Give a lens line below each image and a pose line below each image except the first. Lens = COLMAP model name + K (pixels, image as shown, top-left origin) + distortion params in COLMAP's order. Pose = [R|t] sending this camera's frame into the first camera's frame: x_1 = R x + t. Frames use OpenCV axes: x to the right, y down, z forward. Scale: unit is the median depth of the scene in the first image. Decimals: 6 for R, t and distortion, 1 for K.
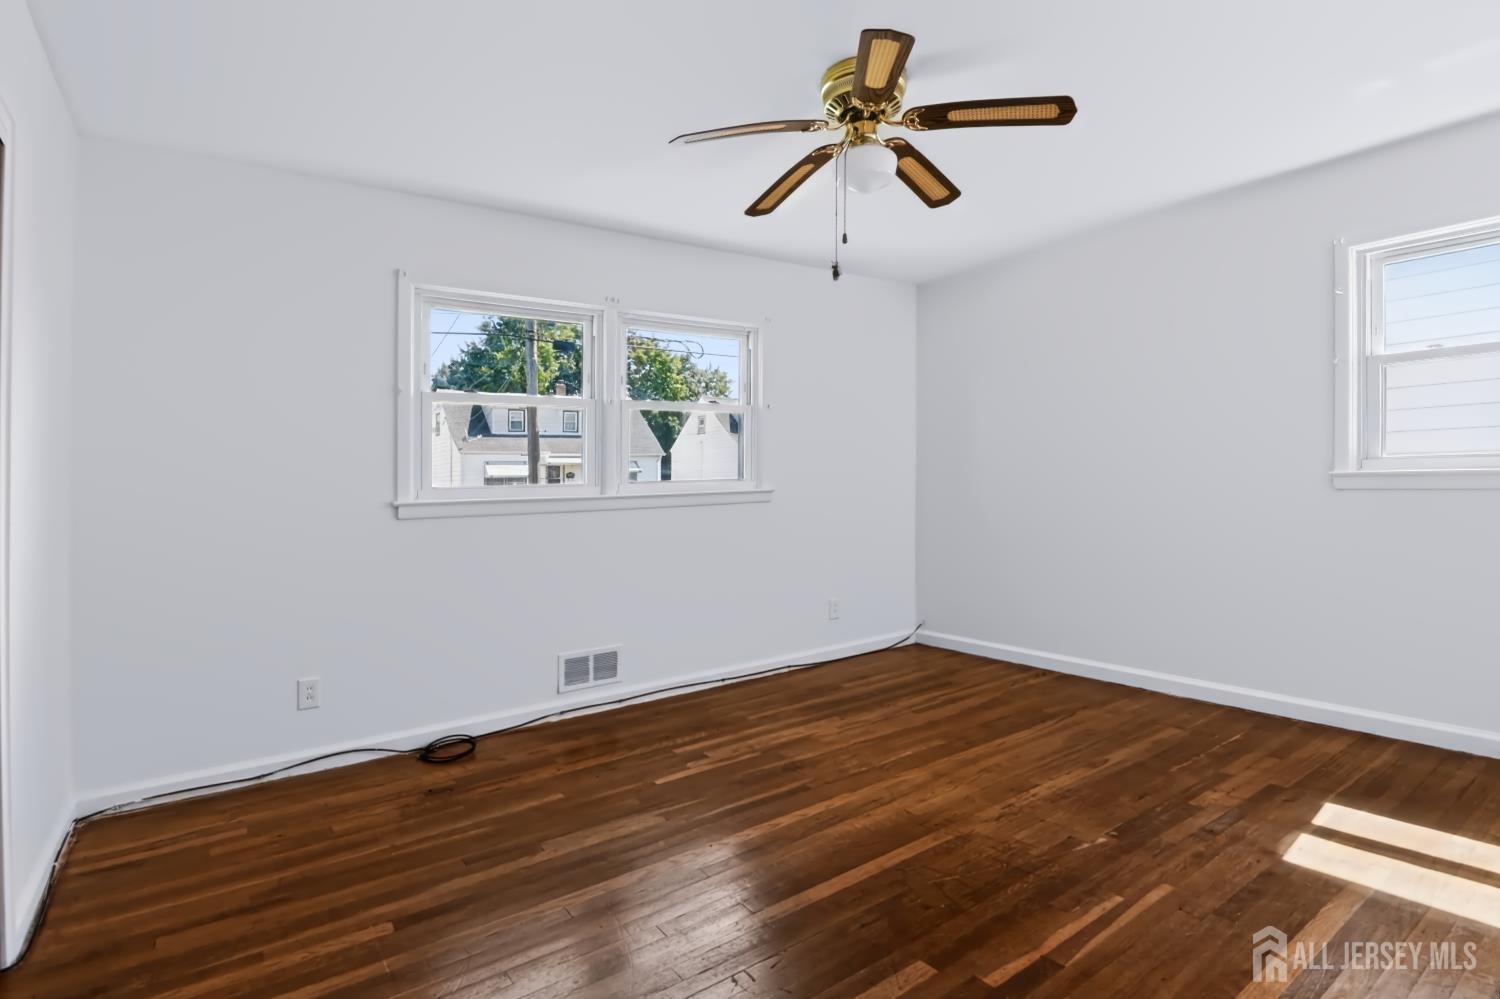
lens RADIAL K [[751.4, 0, 749.8], [0, 751.4, 492.2], [0, 0, 1]] dist [0.000166, 0.000005]
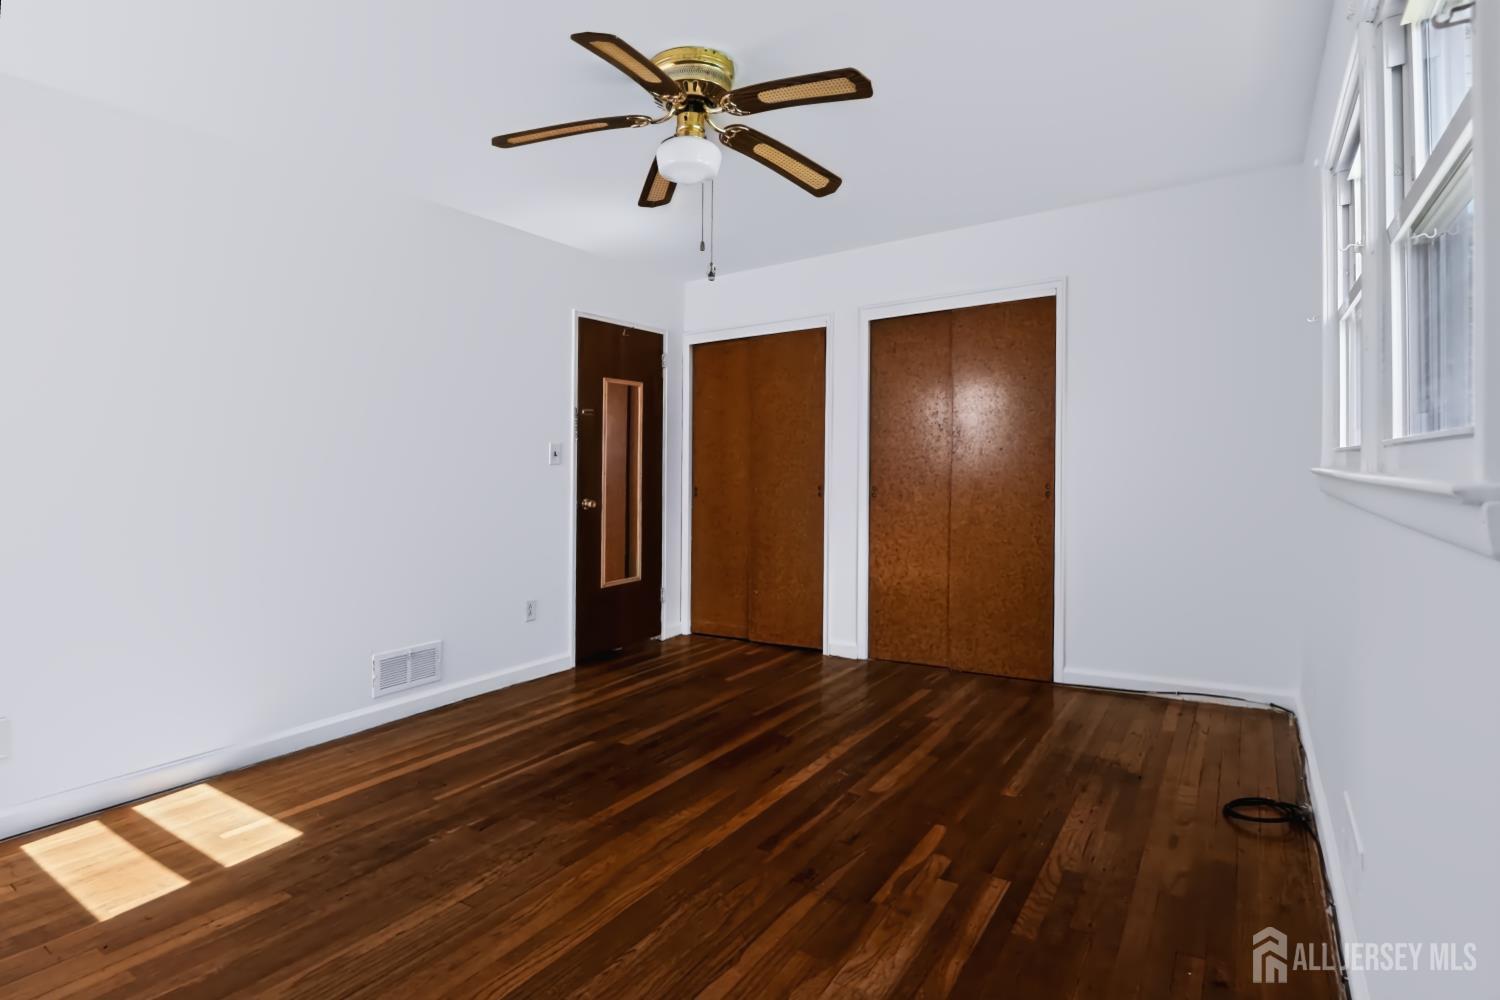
lens RADIAL K [[751.4, 0, 749.8], [0, 751.4, 492.7], [0, 0, 1]] dist [0.000166, 0.000005]
pose [[-0.930150, 0.060651, -0.362137, 0.377282], [0.046172, 0.997755, 0.048511, -0.028733], [0.364266, 0.028402, -0.930862, 1.829481]]
